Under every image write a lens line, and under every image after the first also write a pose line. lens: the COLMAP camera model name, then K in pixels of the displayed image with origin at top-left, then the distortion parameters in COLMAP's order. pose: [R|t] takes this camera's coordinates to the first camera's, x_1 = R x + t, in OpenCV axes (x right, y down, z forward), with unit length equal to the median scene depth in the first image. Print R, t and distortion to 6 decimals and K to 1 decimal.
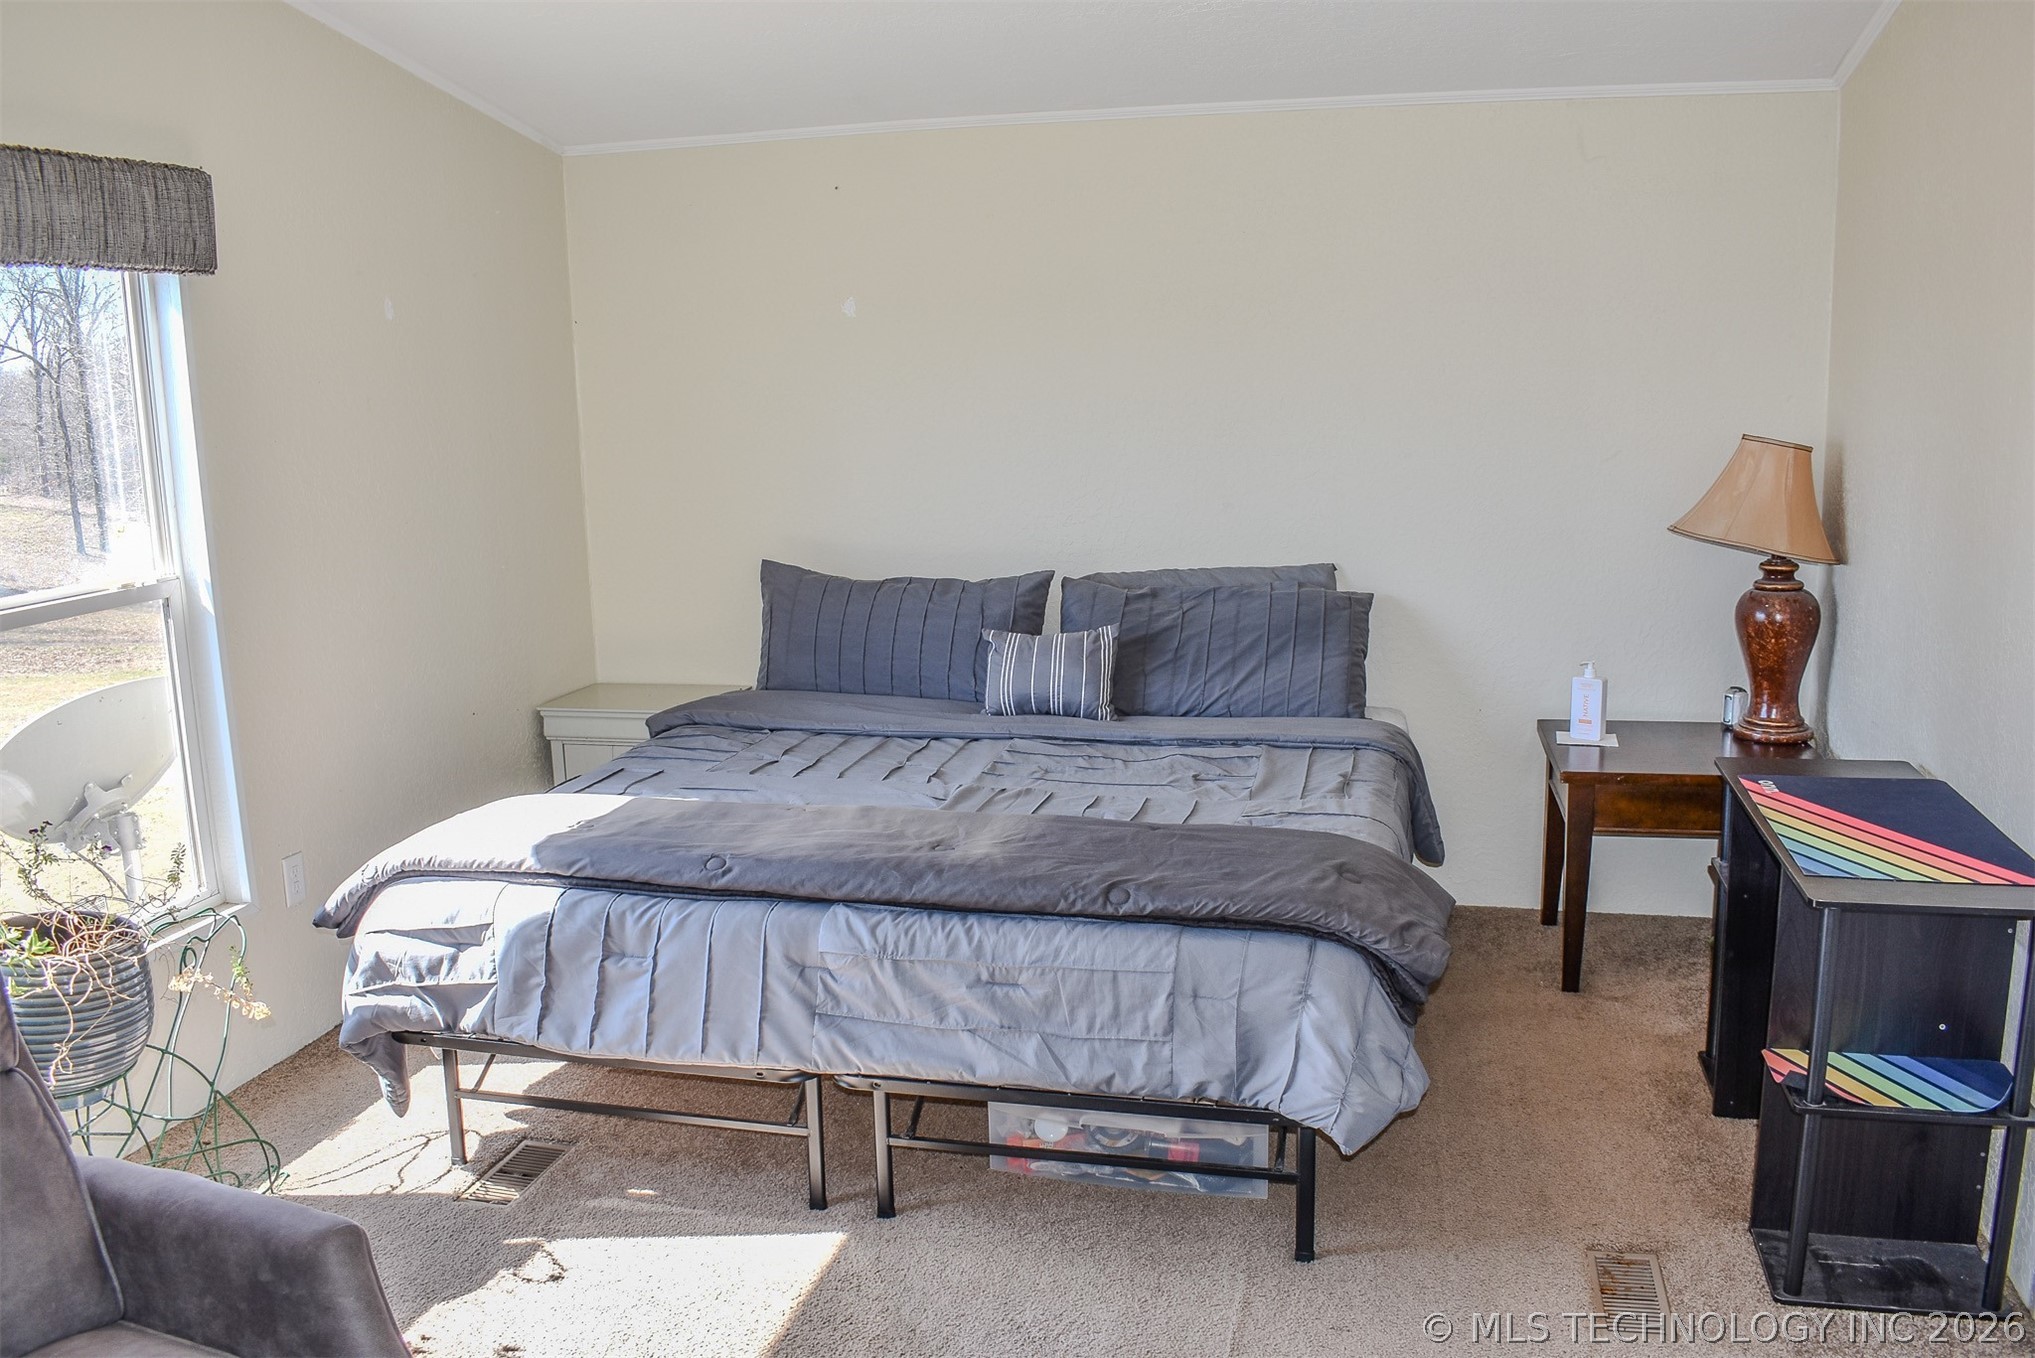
lens RADIAL K [[1638.5, 0, 1017.5], [0, 1638.5, 679.0], [0, 0, 1]] dist [-0.092974, 0.012654]
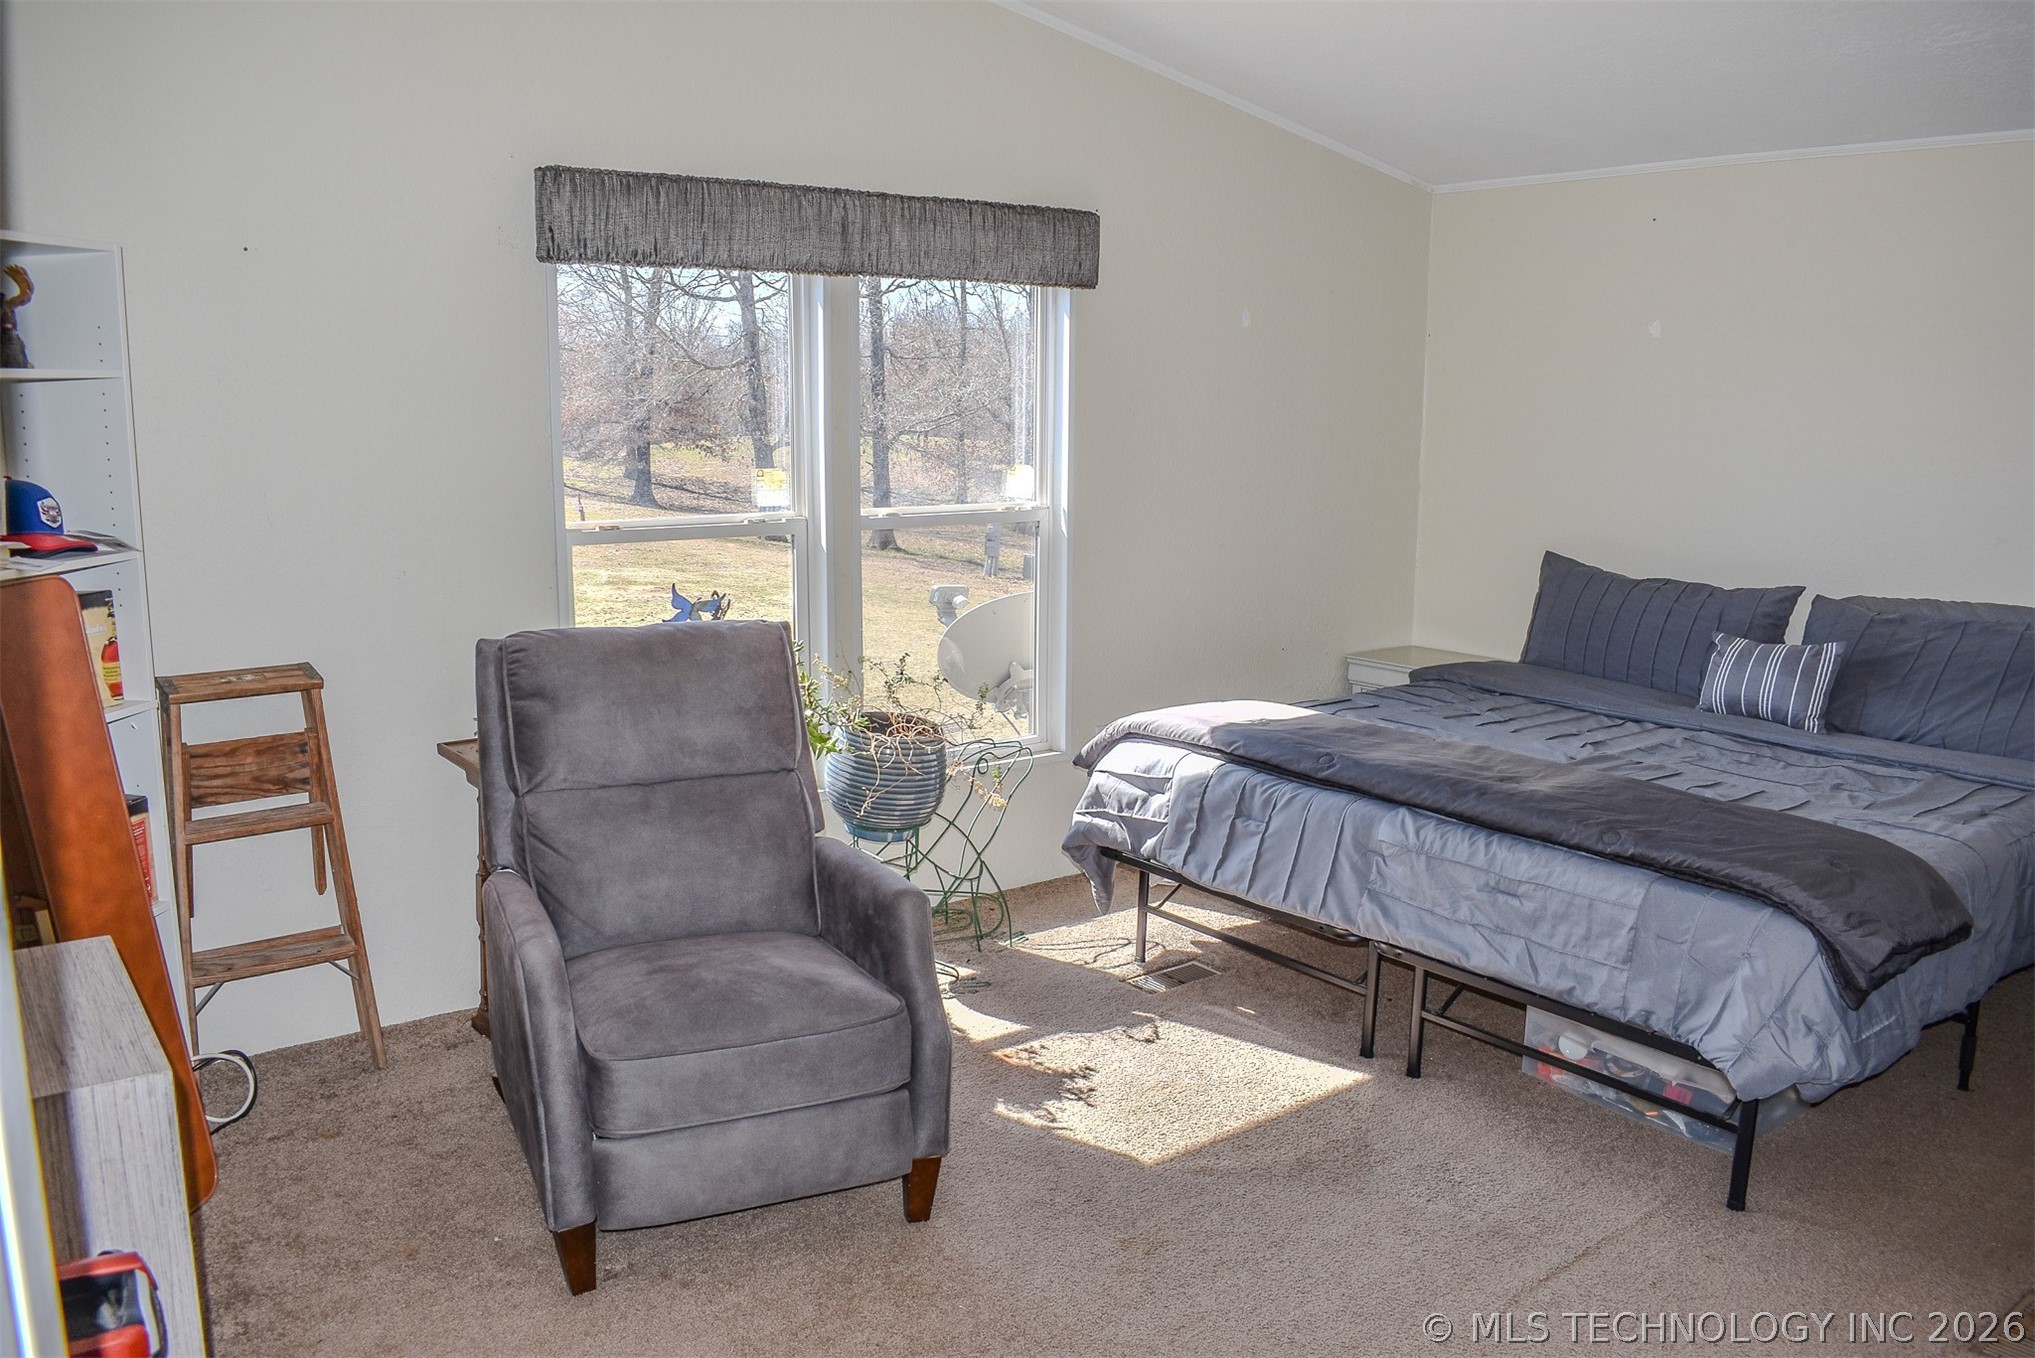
lens RADIAL K [[1638.5, 0, 1017.5], [0, 1638.5, 679.0], [0, 0, 1]] dist [-0.092974, 0.012654]
pose [[0.782619, 0.139166, -0.606745, 0.378729], [-0.146100, 0.988529, 0.038284, 0.037420], [0.605113, 0.058683, 0.793974, -0.147423]]
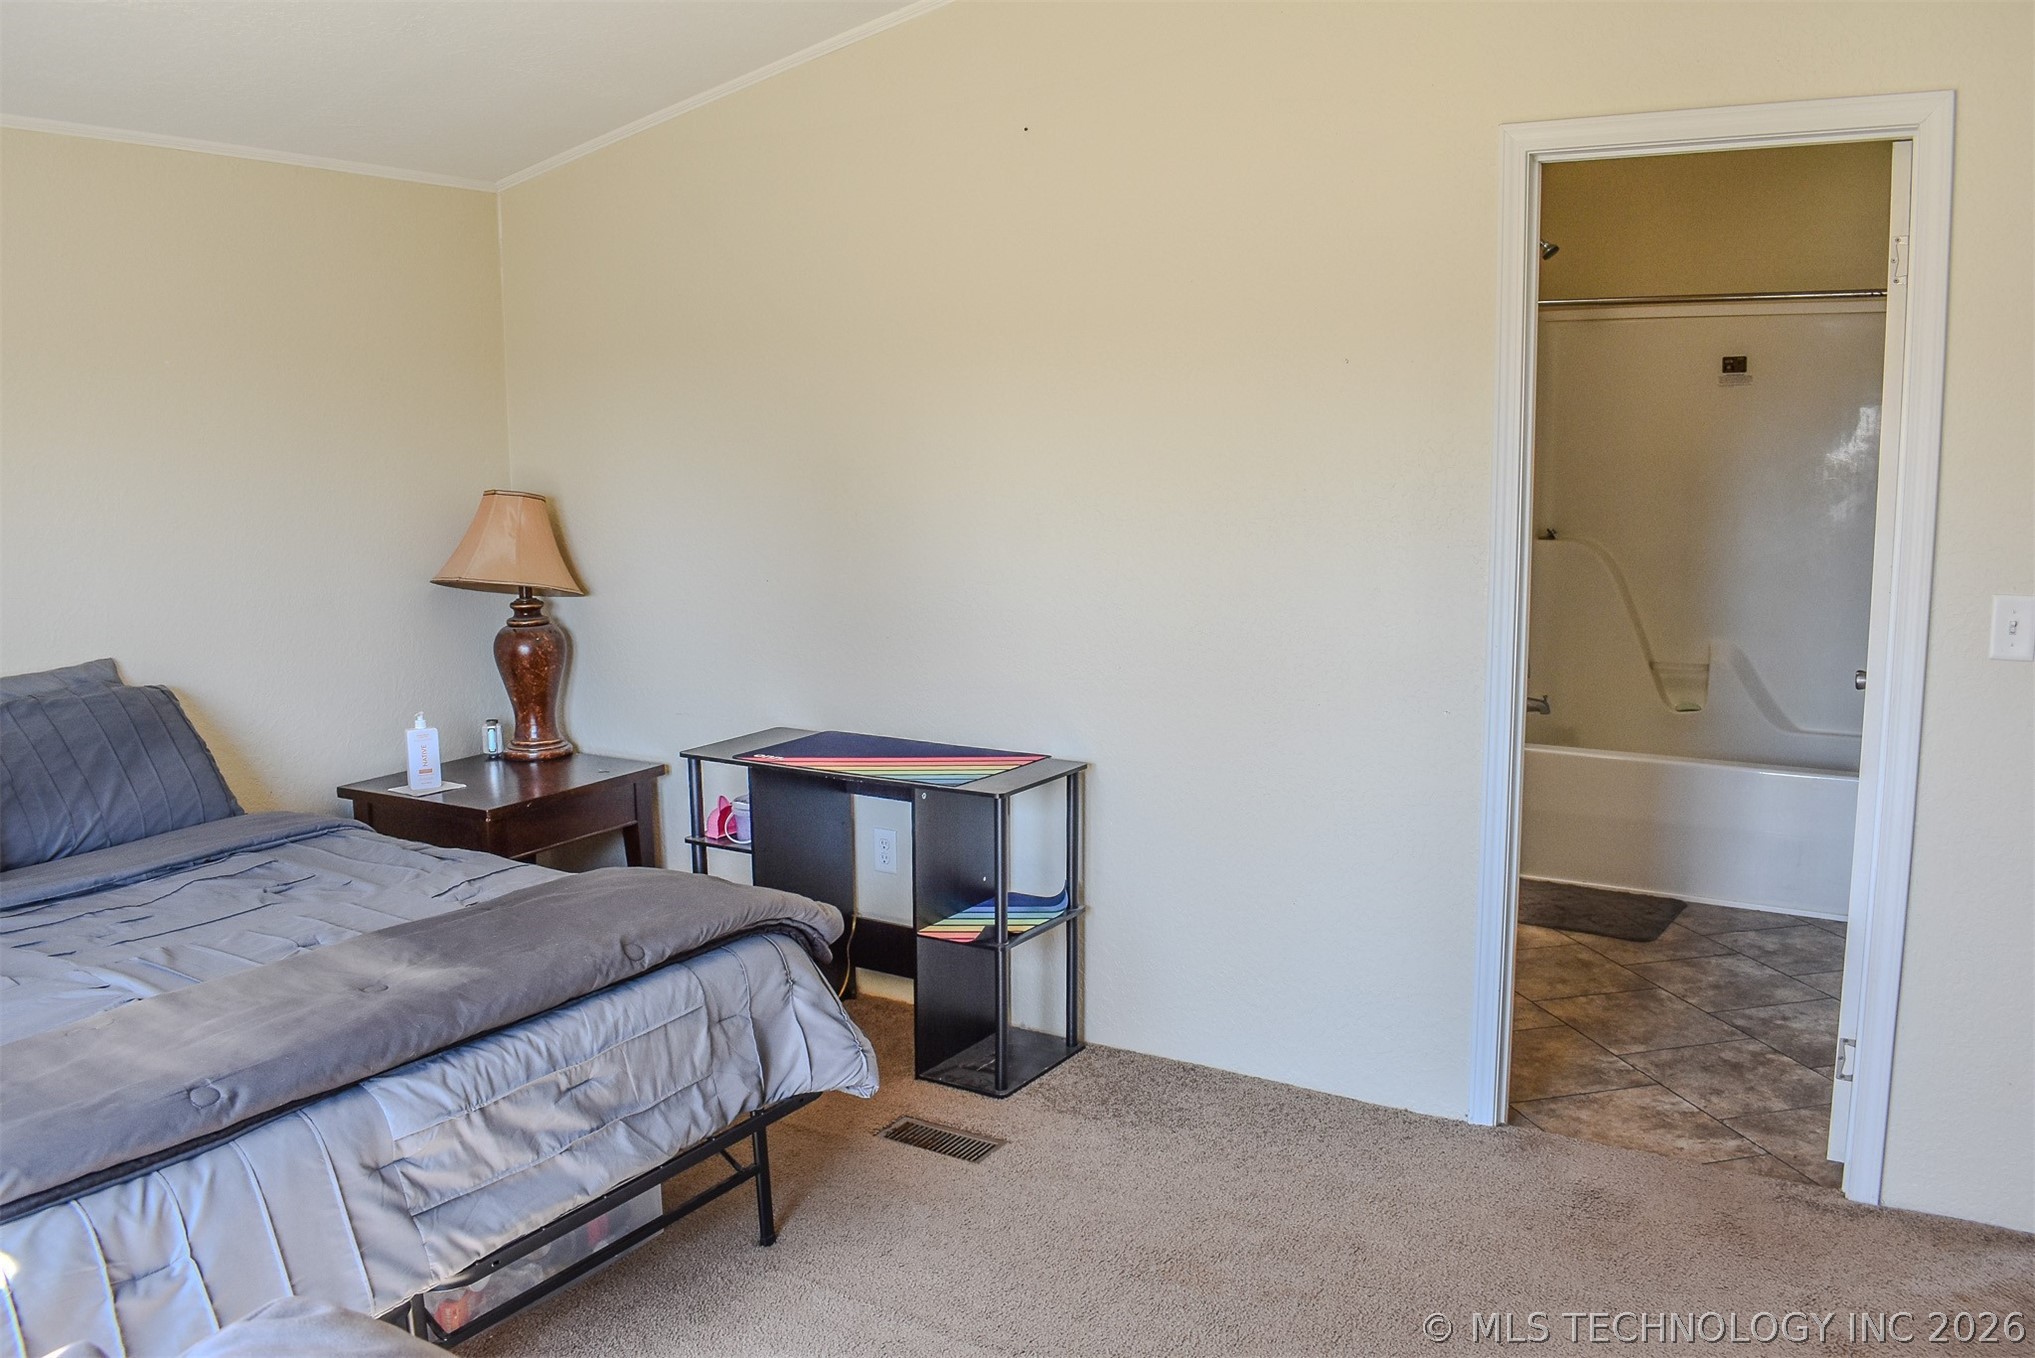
lens RADIAL K [[1623.8, 0, 1017.5], [0, 1623.8, 679.0], [0, 0, 1]] dist [-0.082711, 0.000155]
pose [[0.320615, -0.125382, 0.938875, -0.677579], [0.184620, 0.980462, 0.067891, -0.043343], [-0.929043, 0.151568, 0.337499, 0.414203]]
